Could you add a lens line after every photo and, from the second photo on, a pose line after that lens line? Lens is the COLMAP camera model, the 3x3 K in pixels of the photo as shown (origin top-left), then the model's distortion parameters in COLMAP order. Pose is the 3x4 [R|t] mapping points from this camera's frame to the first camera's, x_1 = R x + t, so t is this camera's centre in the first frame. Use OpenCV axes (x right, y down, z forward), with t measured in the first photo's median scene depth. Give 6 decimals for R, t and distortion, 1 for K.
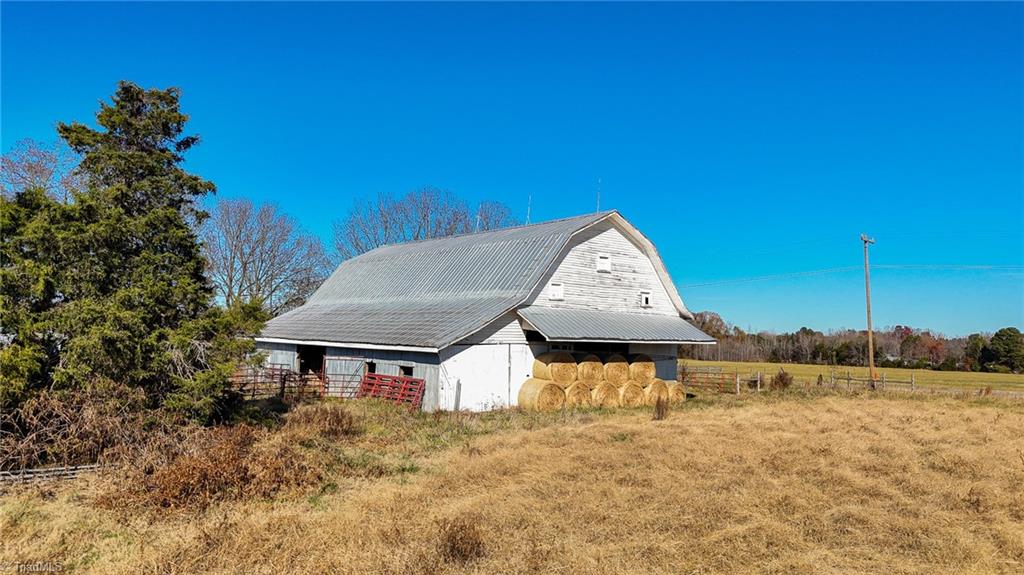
lens RADIAL K [[748.1, 0, 512.0], [0, 748.1, 287.5], [0, 0, 1]] dist [0.094465, -0.110026]
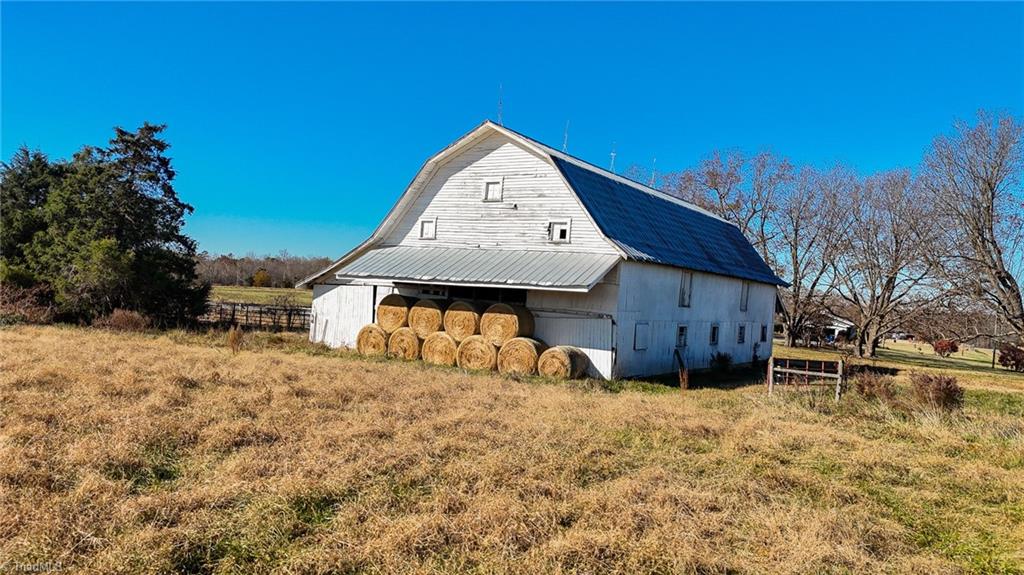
lens RADIAL K [[748.1, 0, 512.0], [0, 748.1, 287.5], [0, 0, 1]] dist [0.094465, -0.110026]
pose [[0.325615, -0.018482, -0.945322, 0.899933], [-0.000296, 0.999807, -0.019649, 0.088806], [0.945502, 0.006678, 0.325546, 0.776978]]
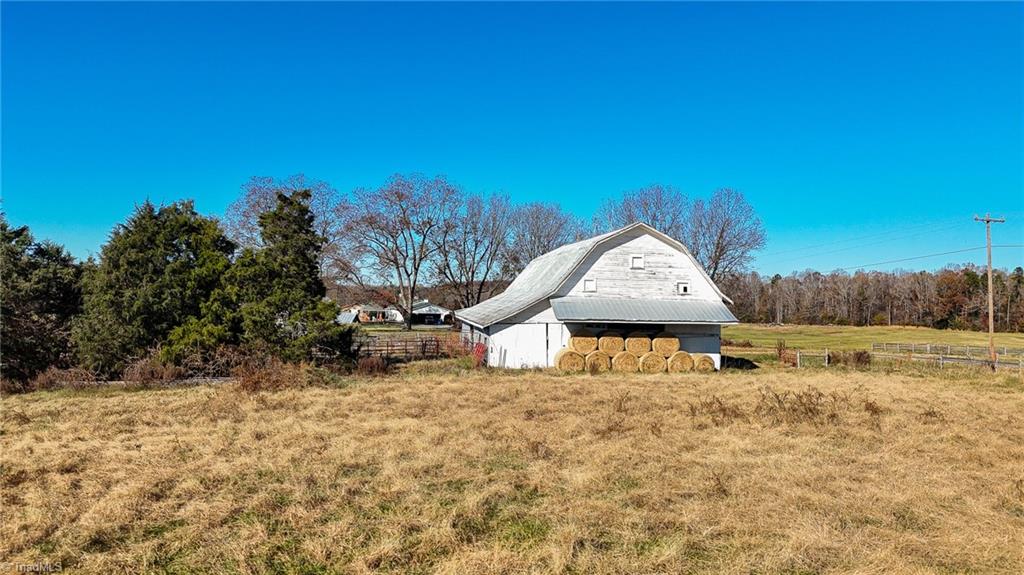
lens RADIAL K [[748.1, 0, 512.0], [0, 748.1, 287.5], [0, 0, 1]] dist [0.094465, -0.110026]
pose [[0.858080, -0.019799, -0.513134, 0.618000], [0.035148, 0.999178, 0.020223, -0.022577], [0.512312, -0.035388, 0.858070, -0.238921]]
